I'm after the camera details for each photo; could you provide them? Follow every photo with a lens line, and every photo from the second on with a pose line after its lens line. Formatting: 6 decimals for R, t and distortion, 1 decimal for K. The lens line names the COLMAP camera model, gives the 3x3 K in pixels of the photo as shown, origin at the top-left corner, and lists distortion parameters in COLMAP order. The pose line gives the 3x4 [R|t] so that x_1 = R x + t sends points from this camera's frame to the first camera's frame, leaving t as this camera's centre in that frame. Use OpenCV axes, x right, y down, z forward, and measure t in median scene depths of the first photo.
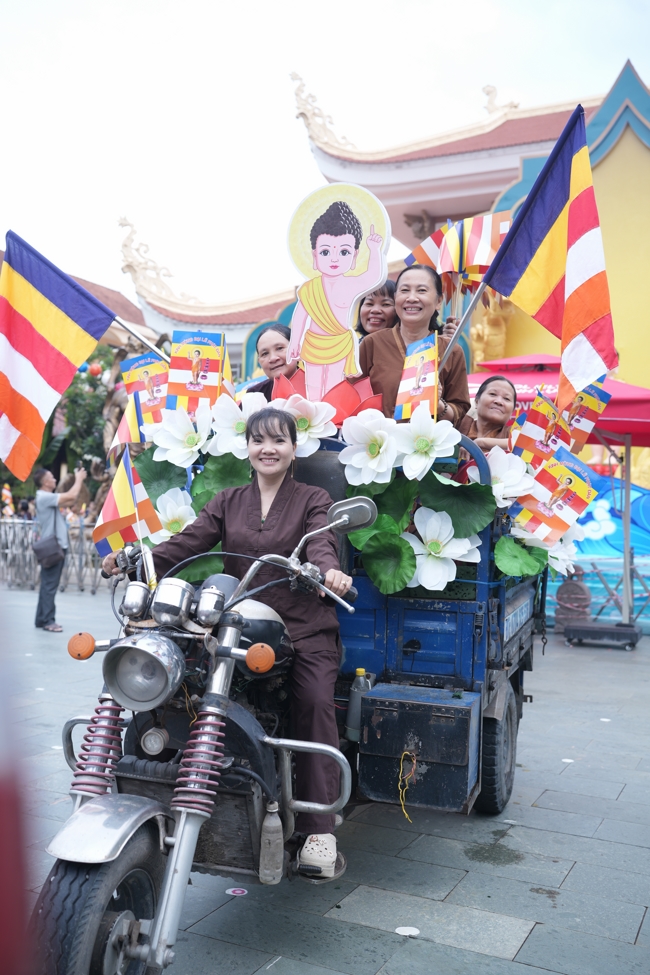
lens RADIAL K [[1000.1, 0, 325.0], [0, 1000.1, 487.5], [0, 0, 1]] dist [-0.120599, 0.415794]
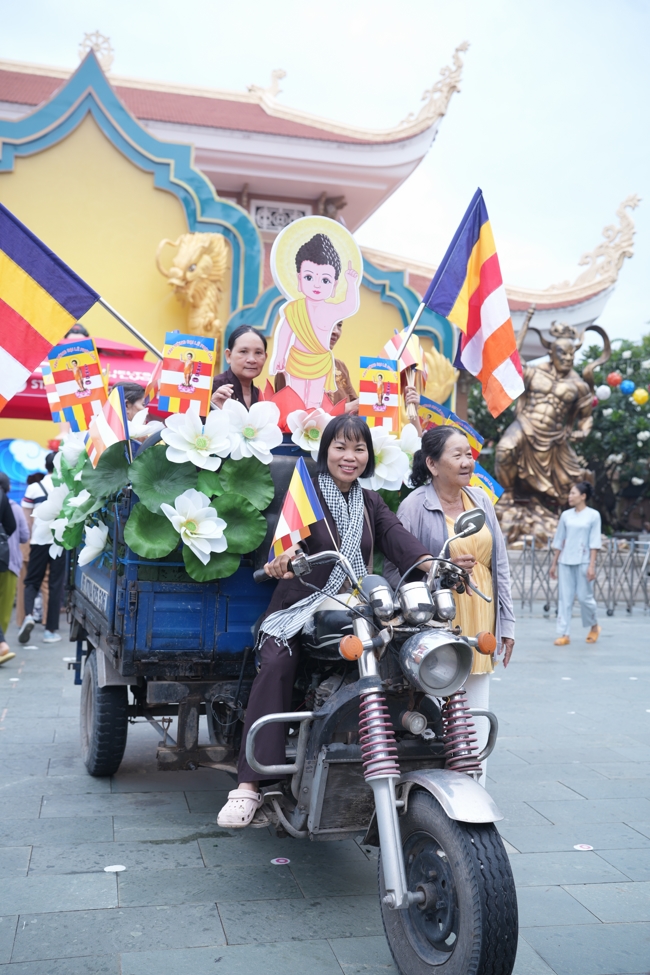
lens RADIAL K [[1000.1, 0, 325.0], [0, 1000.1, 487.5], [0, 0, 1]] dist [-0.120599, 0.415794]
pose [[0.774924, 0.012363, 0.631934, -0.633519], [-0.035494, 0.999082, 0.023979, -0.028227], [-0.631057, -0.041012, 0.774651, 0.113306]]
